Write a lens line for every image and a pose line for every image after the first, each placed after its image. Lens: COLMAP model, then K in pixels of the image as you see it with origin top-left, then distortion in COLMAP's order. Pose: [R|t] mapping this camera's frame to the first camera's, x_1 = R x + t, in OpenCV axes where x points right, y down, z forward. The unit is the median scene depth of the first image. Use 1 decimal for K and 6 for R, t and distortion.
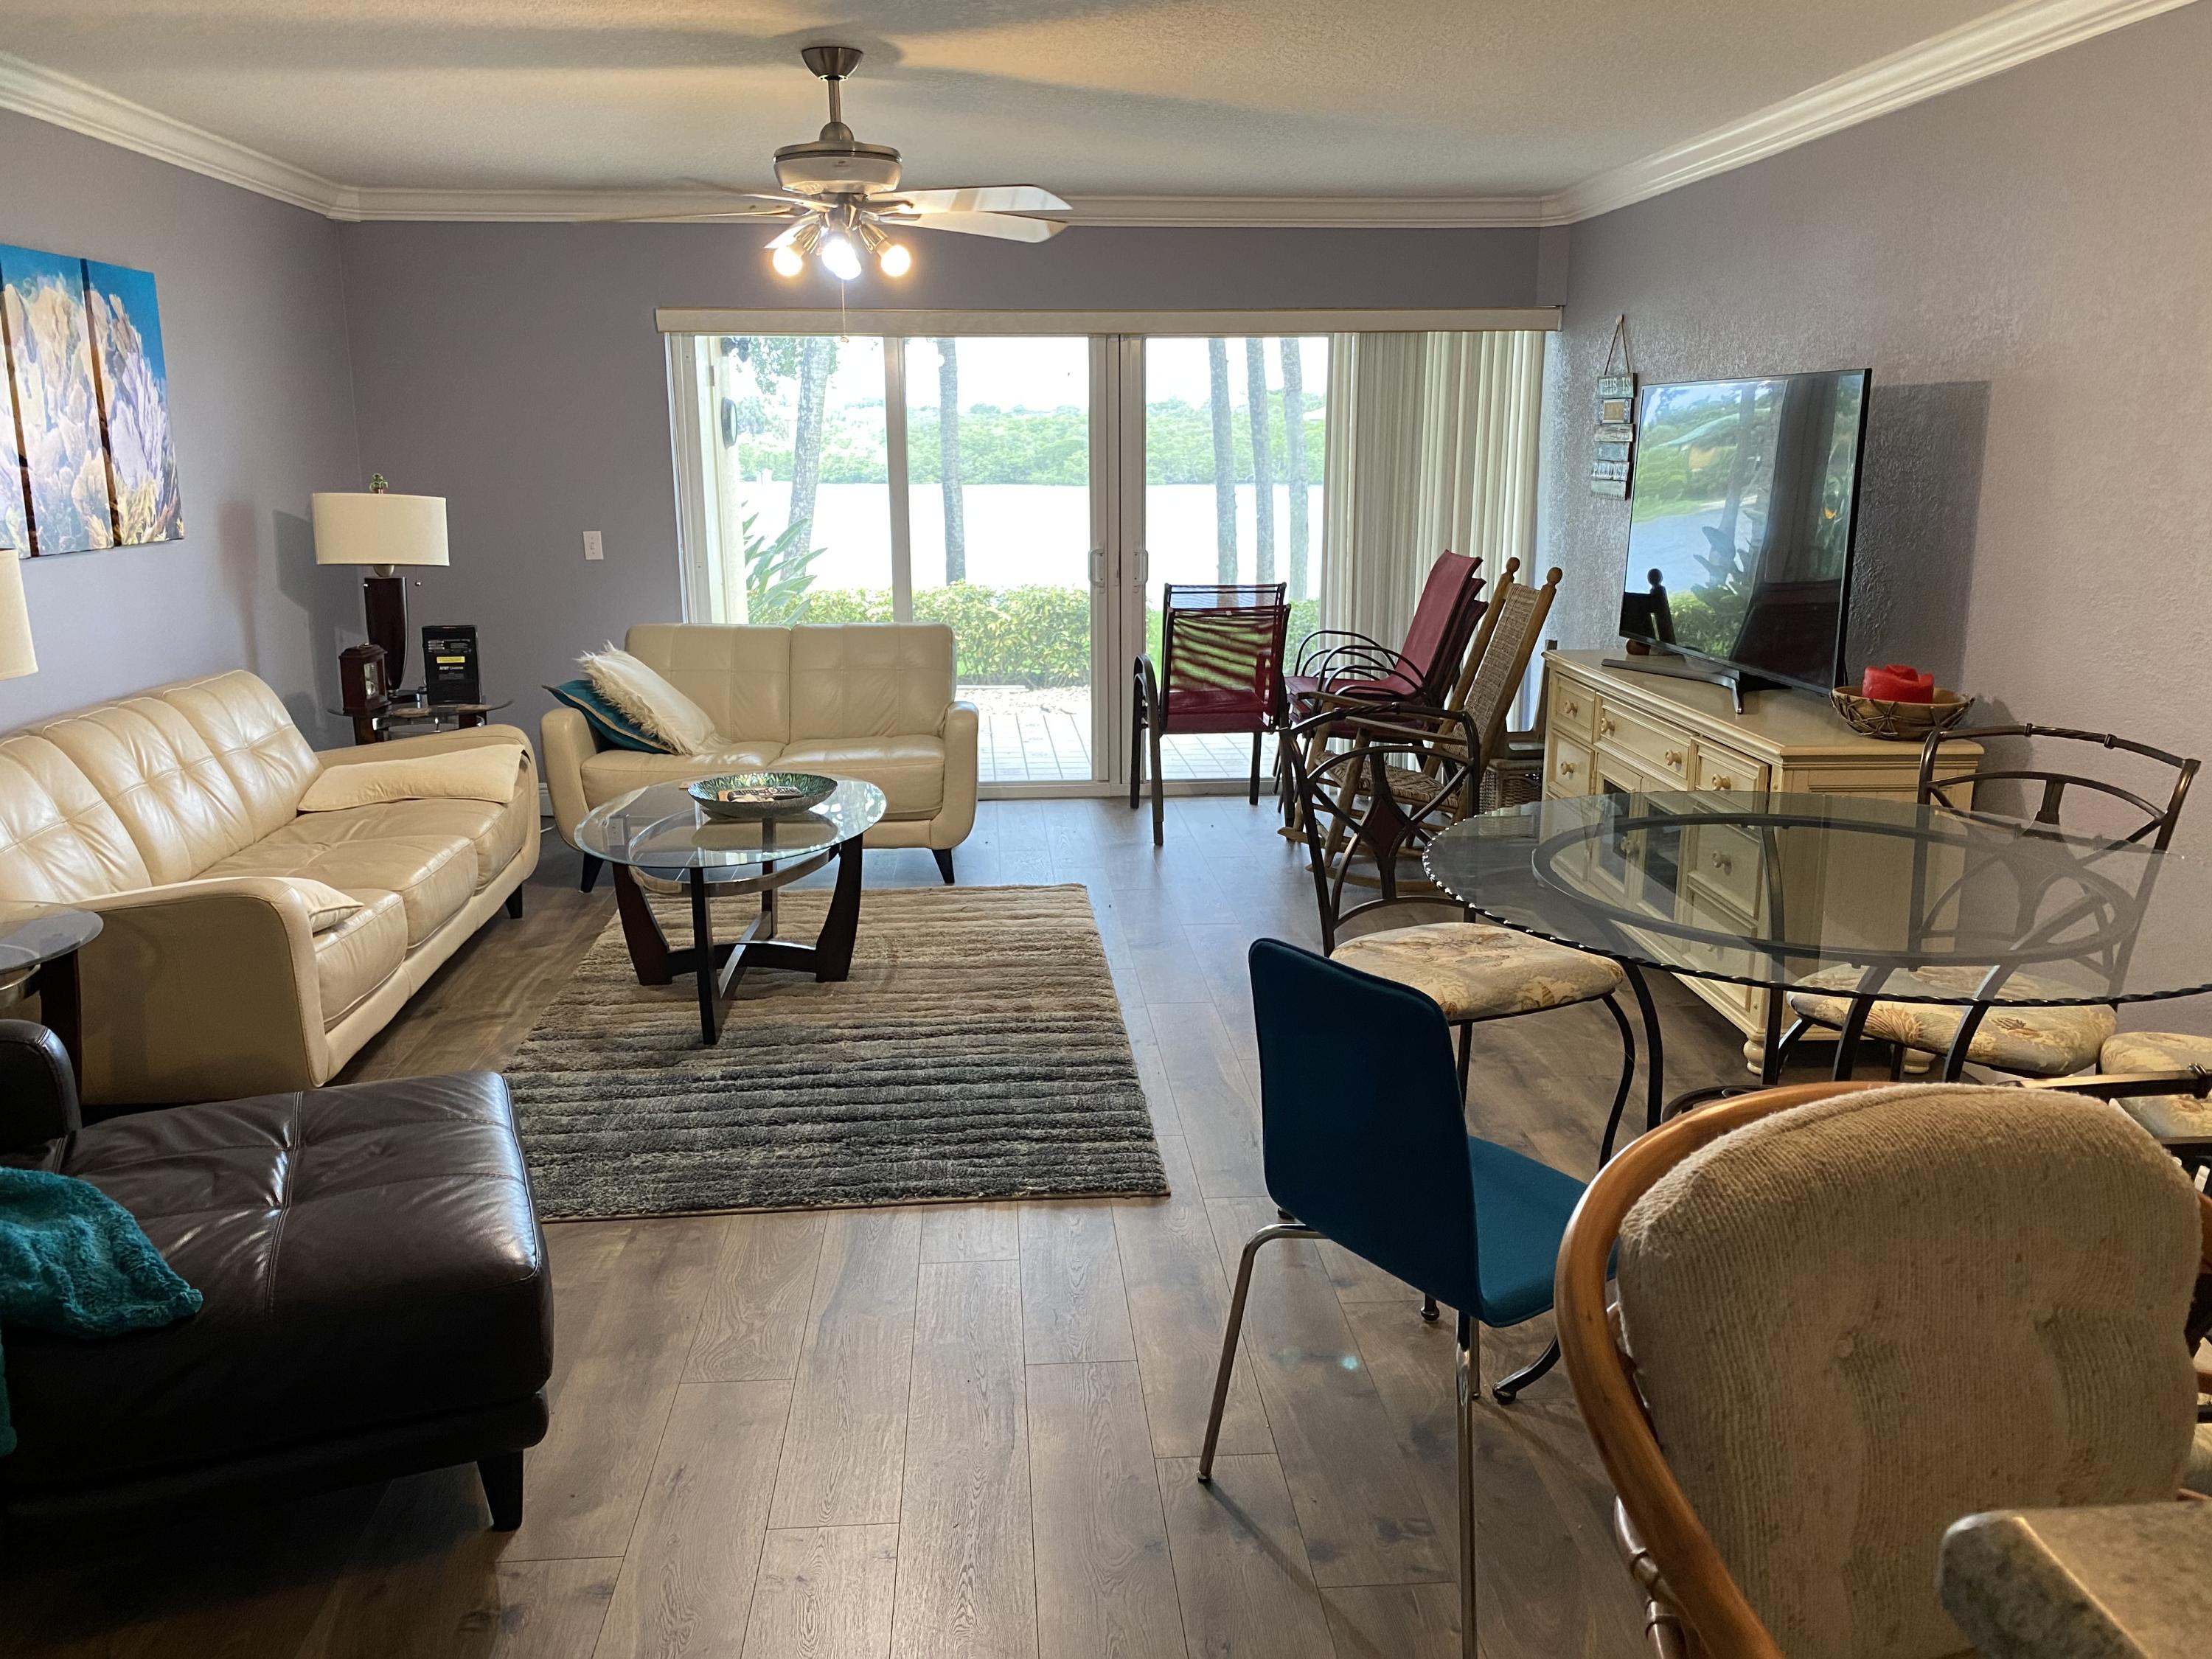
lens RADIAL K [[1677.8, 0, 1106.0], [0, 1677.8, 829.5], [0, 0, 1]] dist [-0.008123, -0.001093]
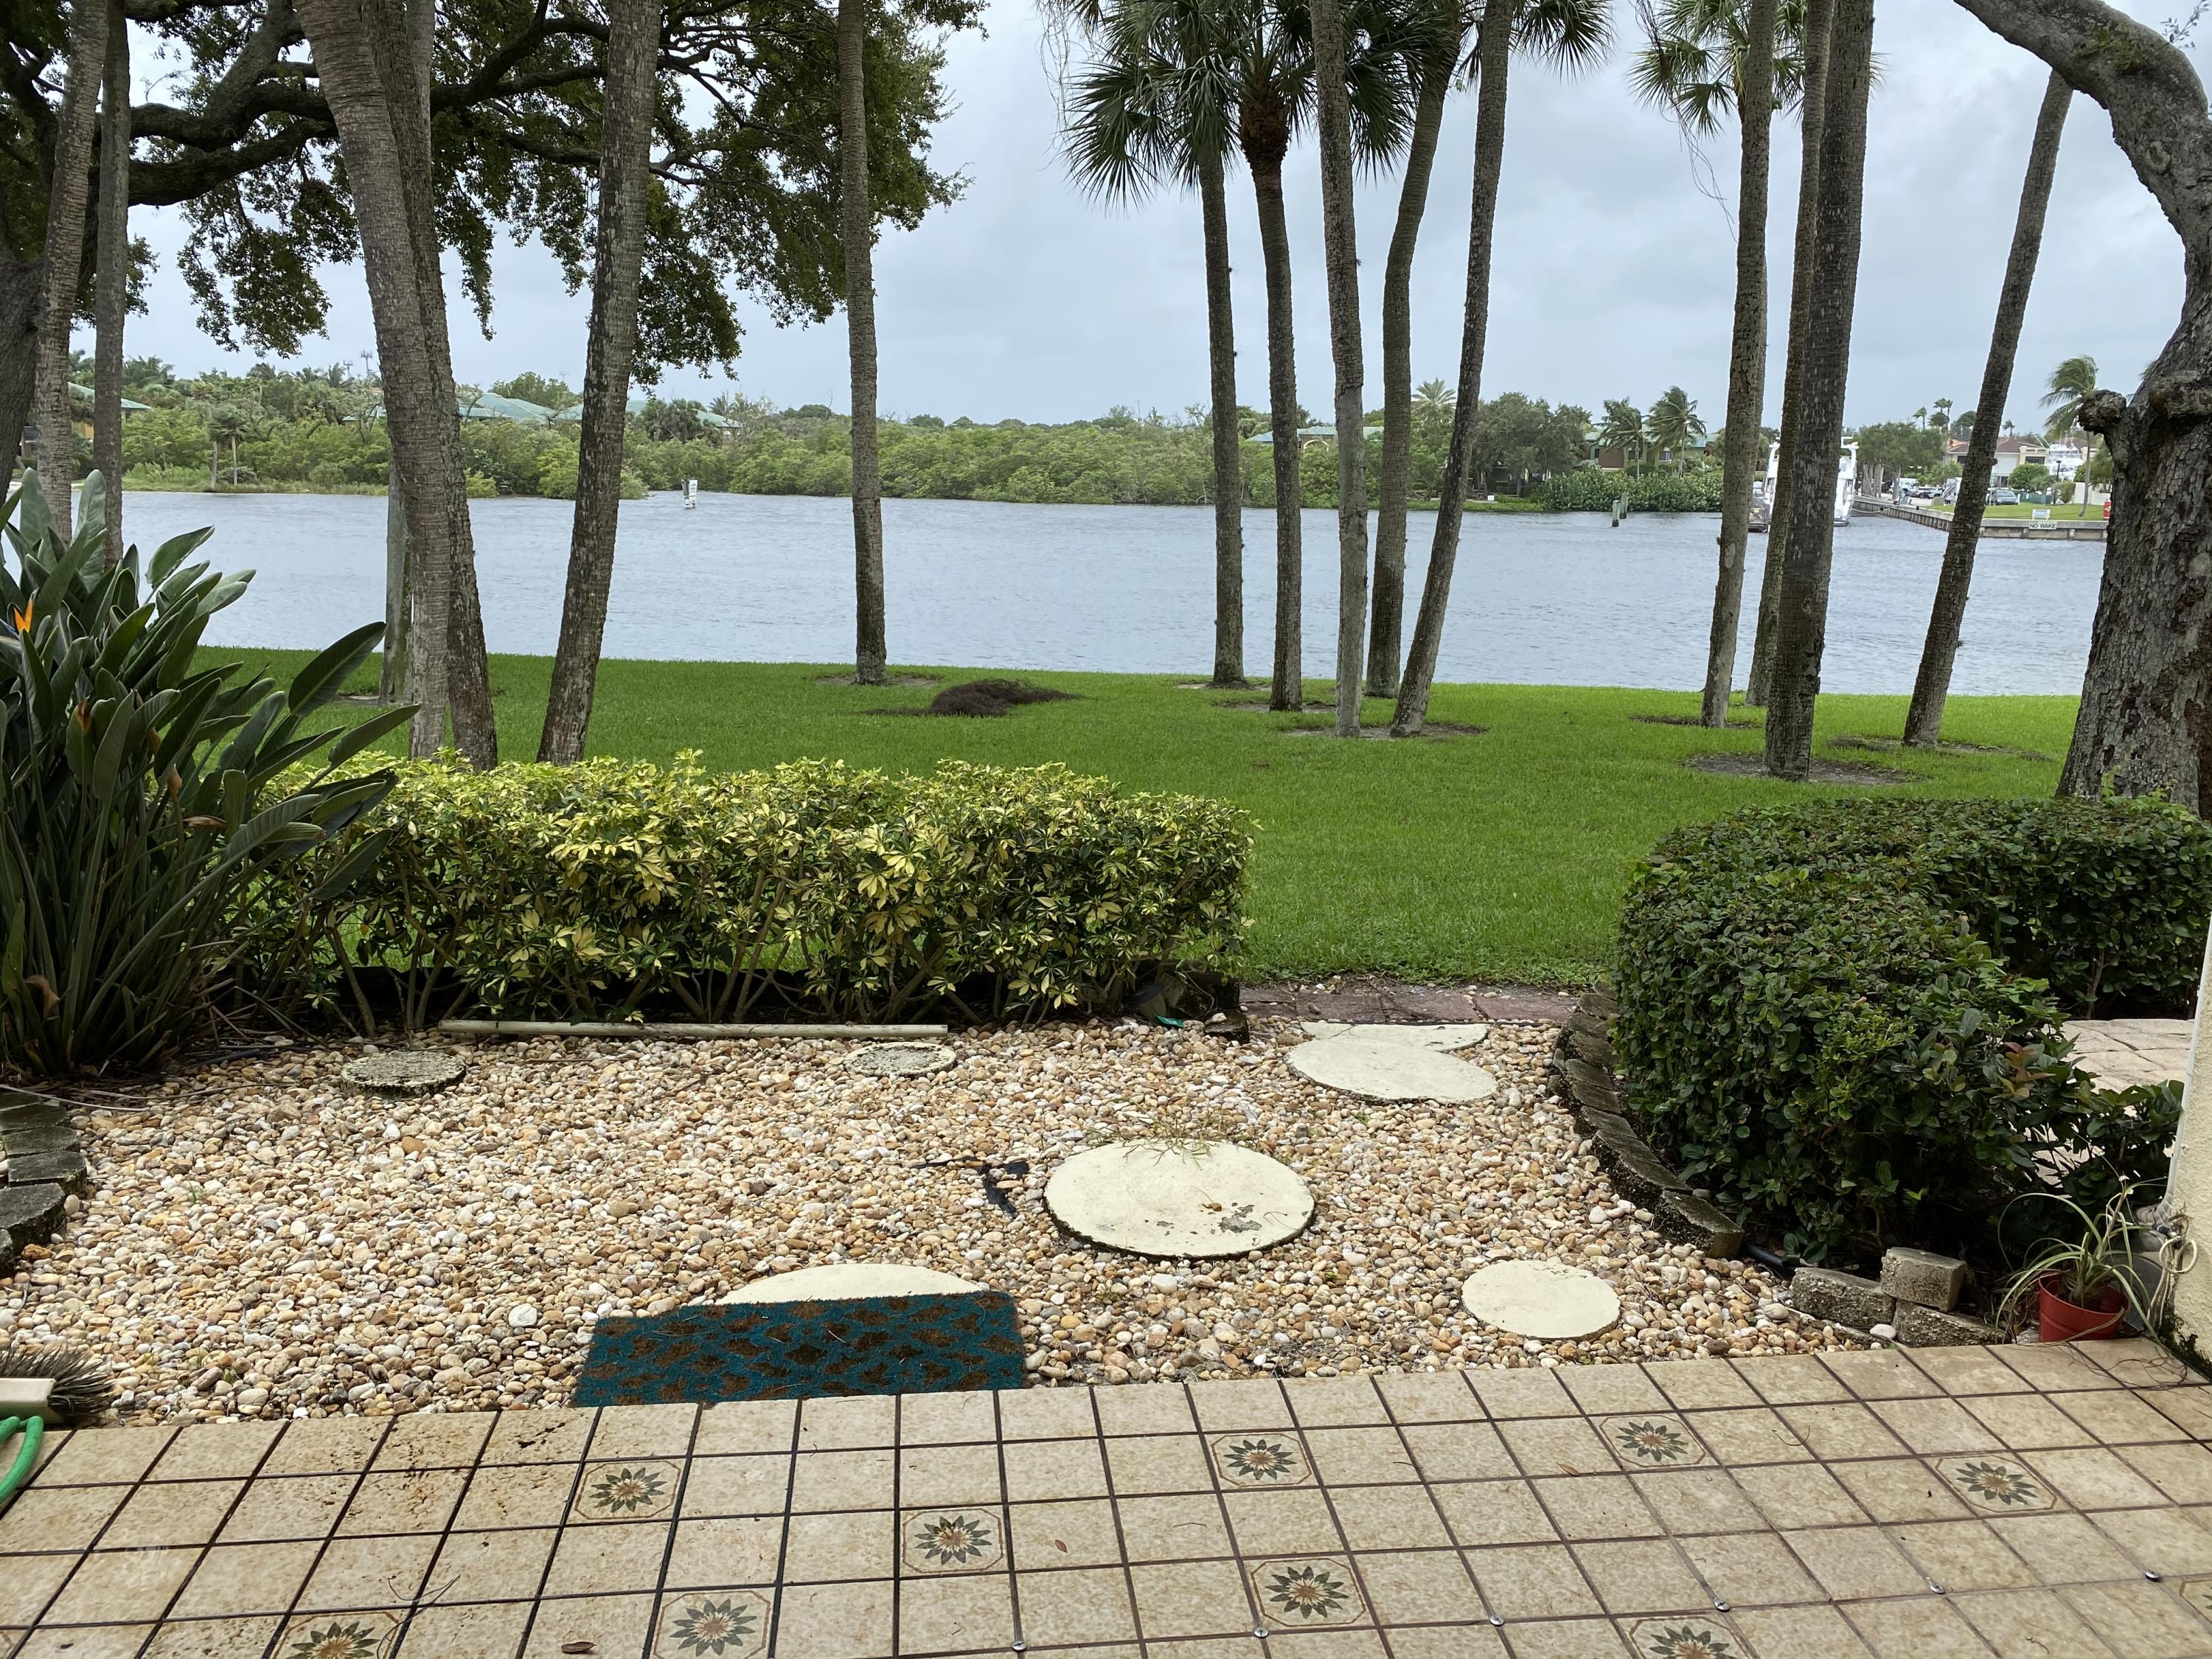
lens RADIAL K [[1646.1, 0, 1106.0], [0, 1646.1, 829.5], [0, 0, 1]] dist [0.006351, 0.001250]
pose [[0.999006, 0.020056, 0.039799, -0.011761], [-0.019806, 0.999782, -0.006671, -0.059120], [-0.039924, 0.005876, 0.999185, 0.265555]]
